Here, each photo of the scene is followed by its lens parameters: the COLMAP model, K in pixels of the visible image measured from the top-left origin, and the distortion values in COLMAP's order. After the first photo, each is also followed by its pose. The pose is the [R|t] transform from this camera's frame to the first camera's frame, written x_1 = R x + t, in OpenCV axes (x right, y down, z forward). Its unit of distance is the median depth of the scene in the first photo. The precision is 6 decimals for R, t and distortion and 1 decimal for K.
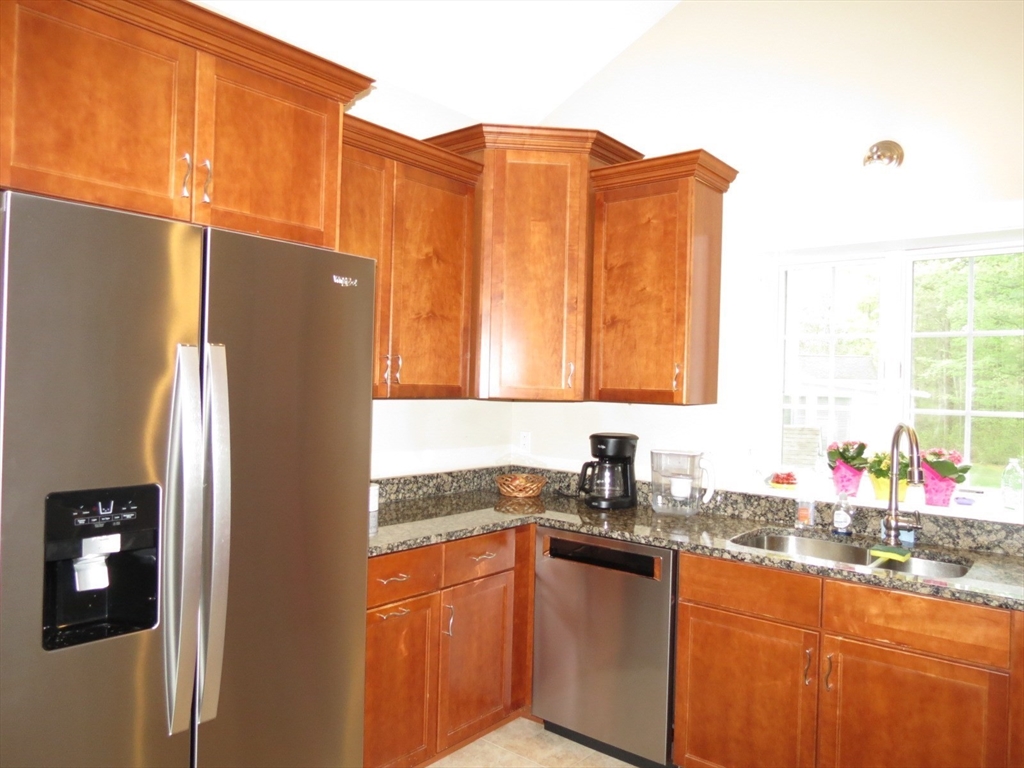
lens RADIAL K [[728.4, 0, 512.0], [0, 728.4, 384.0], [0, 0, 1]] dist [-0.036718, 0.002506]
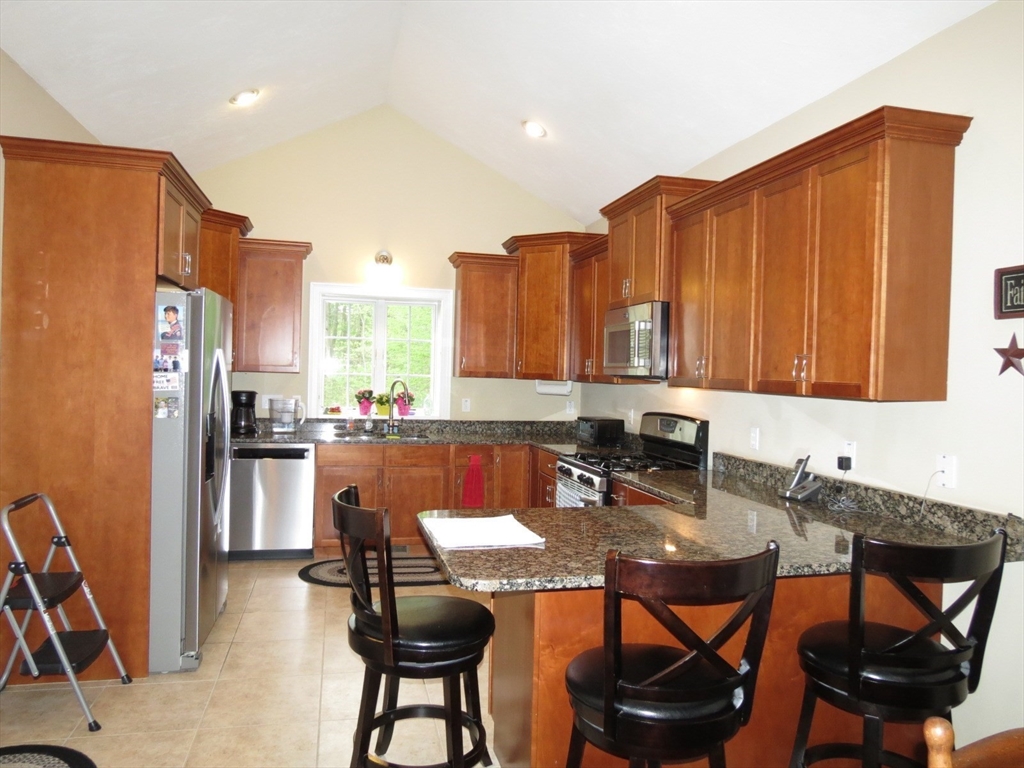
lens RADIAL K [[728.4, 0, 512.0], [0, 728.4, 384.0], [0, 0, 1]] dist [-0.036718, 0.002506]
pose [[0.601956, -0.026517, 0.798089, -1.007037], [-0.008435, 0.999182, 0.039561, -0.024986], [-0.798485, -0.030546, 0.601240, -0.634978]]
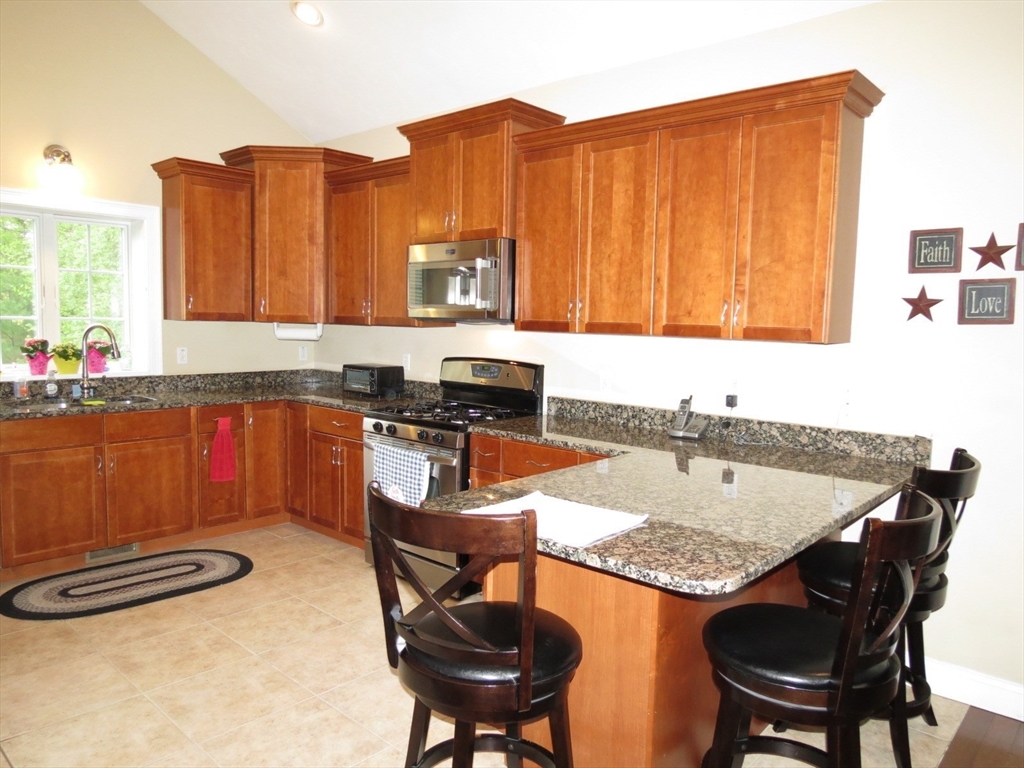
lens RADIAL K [[728.4, 0, 512.0], [0, 728.4, 384.0], [0, 0, 1]] dist [-0.036718, 0.002506]
pose [[0.048103, -0.115346, 0.992160, -1.028685], [-0.021599, 0.992957, 0.116486, -0.024302], [-0.998609, -0.027033, 0.045273, -0.061255]]
